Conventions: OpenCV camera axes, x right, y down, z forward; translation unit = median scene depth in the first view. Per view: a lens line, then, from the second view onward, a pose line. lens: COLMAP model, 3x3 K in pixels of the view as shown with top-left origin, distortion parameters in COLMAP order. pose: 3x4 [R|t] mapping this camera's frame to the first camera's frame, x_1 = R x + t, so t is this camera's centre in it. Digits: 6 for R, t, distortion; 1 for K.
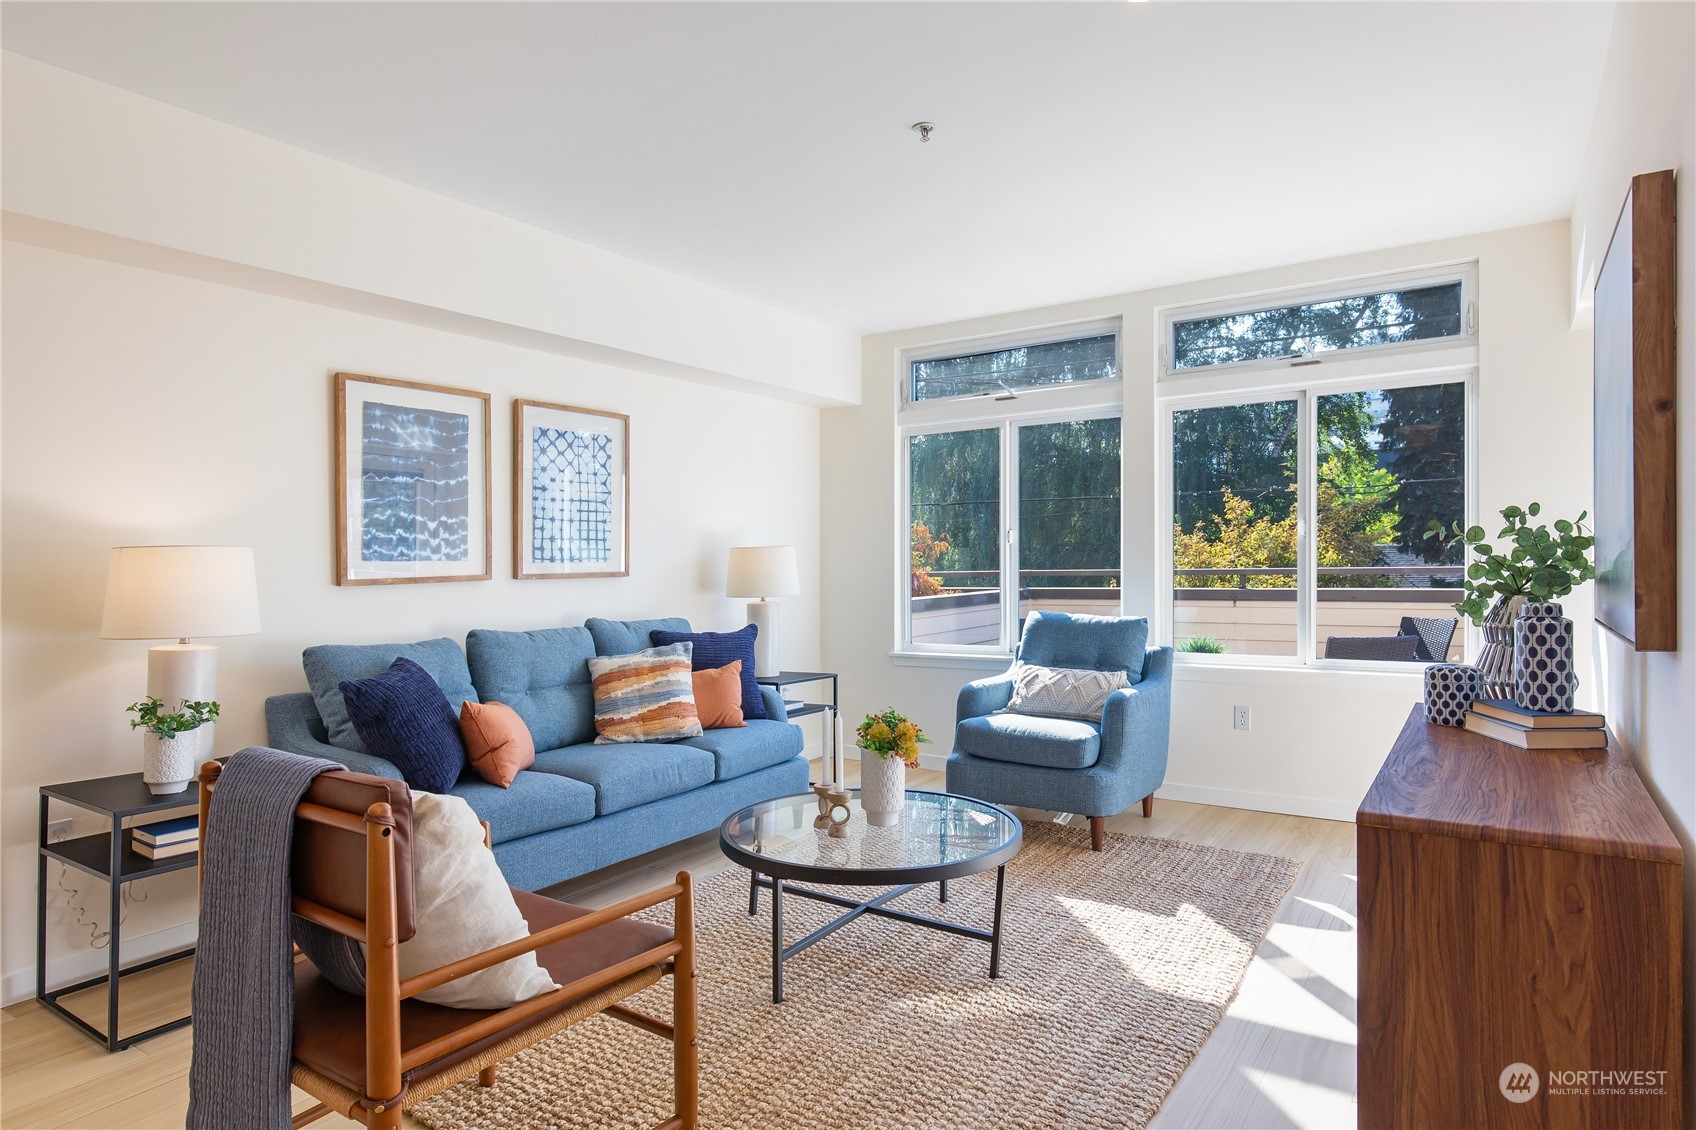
lens RADIAL K [[969.0, 0, 835.5], [0, 969.0, 573.8], [0, 0, 1]] dist [0.017430, -0.004734]
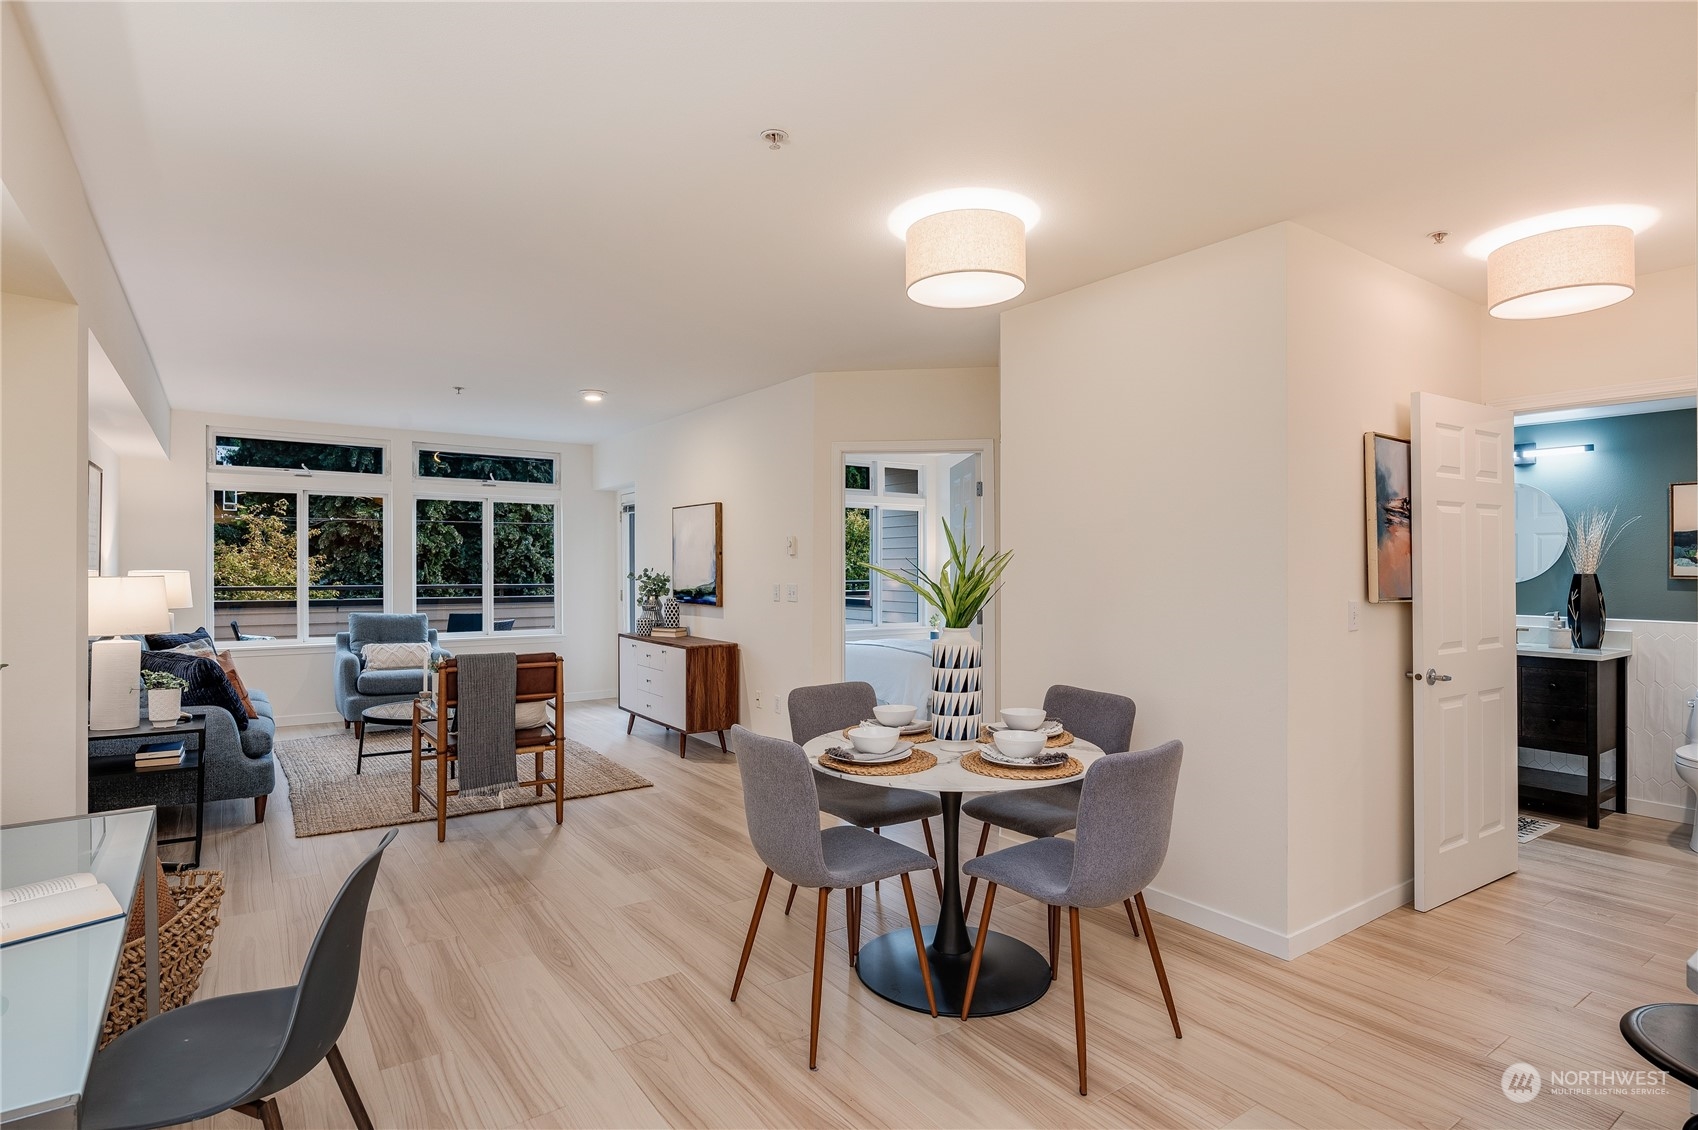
lens RADIAL K [[901.9, 0, 862.2], [0, 901.9, 567.6], [0, 0, 1]] dist [-0.016429, -0.001164]
pose [[0.336739, 0.009734, 0.941548, -1.276345], [0.003430, 0.999927, -0.011564, -0.024851], [-0.941592, 0.007123, 0.336681, -0.455239]]
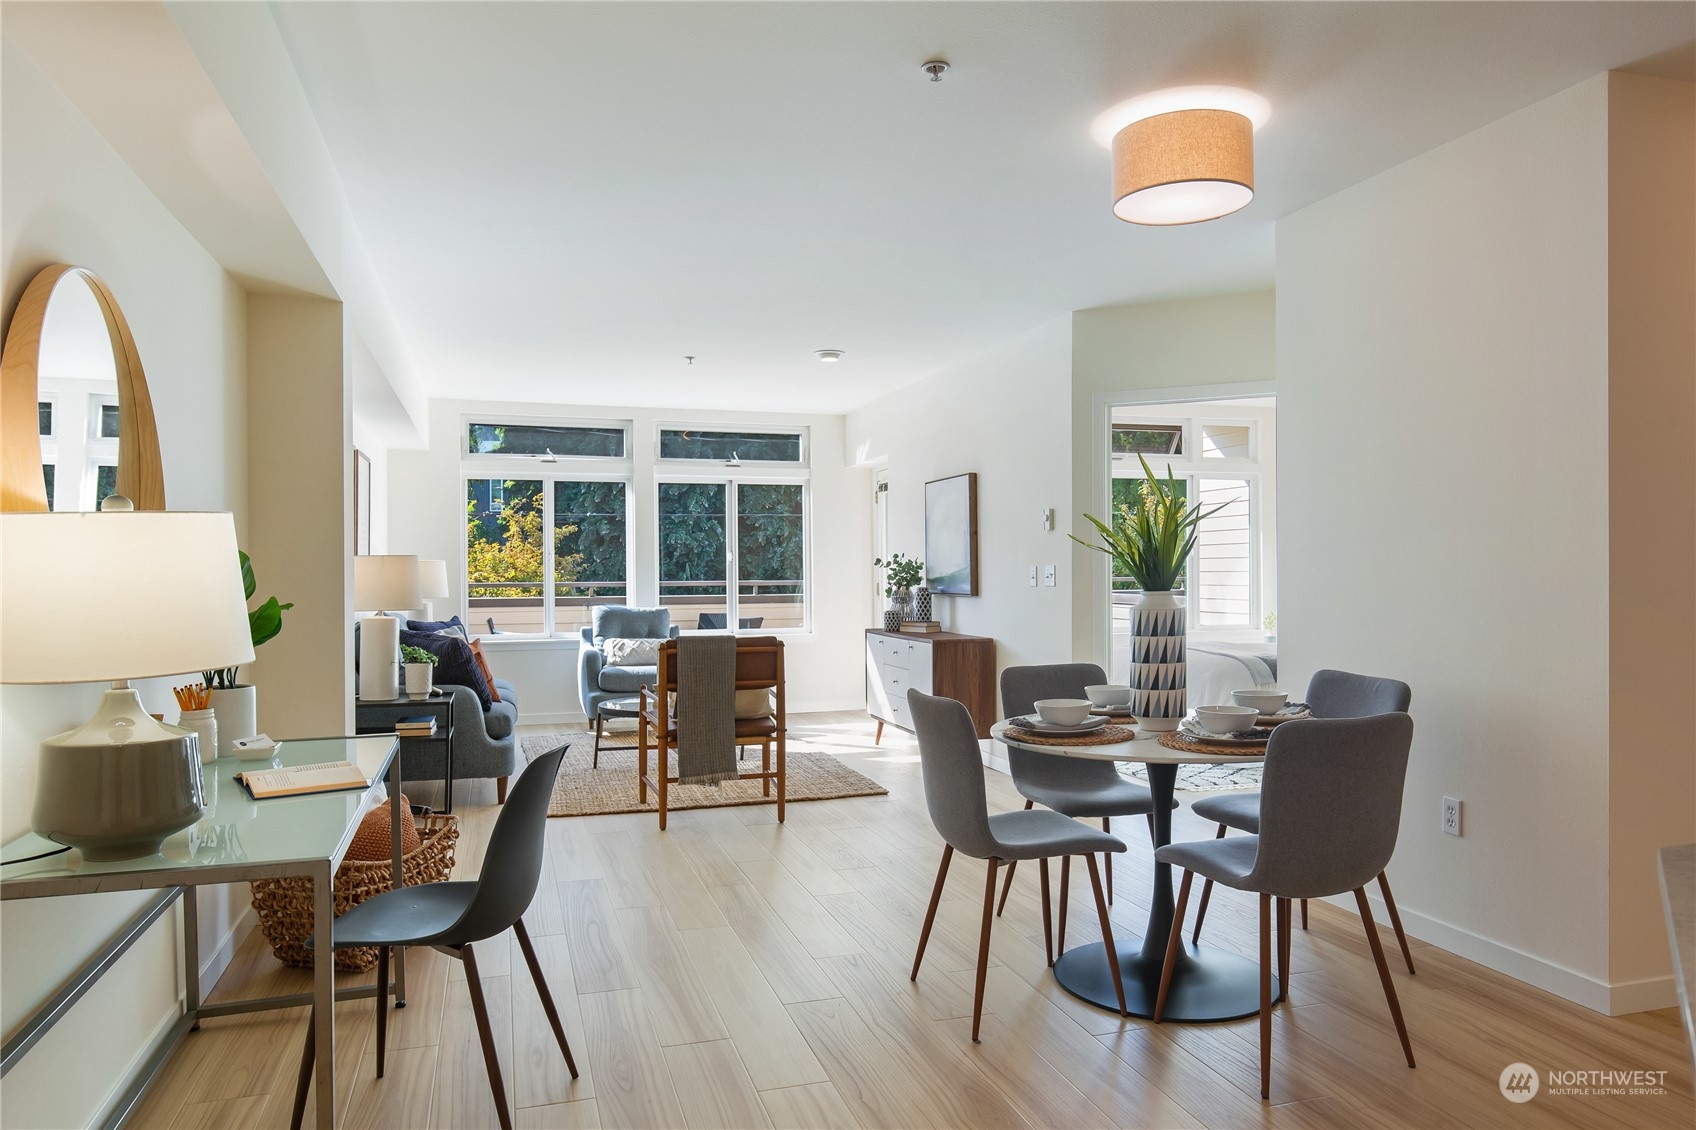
lens RADIAL K [[1156.8, 0, 839.8], [0, 1156.8, 573.6], [0, 0, 1]] dist [-0.034686, -0.004117]
pose [[0.620813, 0.004707, 0.783944, -1.352092], [0.006052, 0.999923, -0.010796, 0.012586], [-0.783935, 0.011447, 0.620737, -0.615091]]
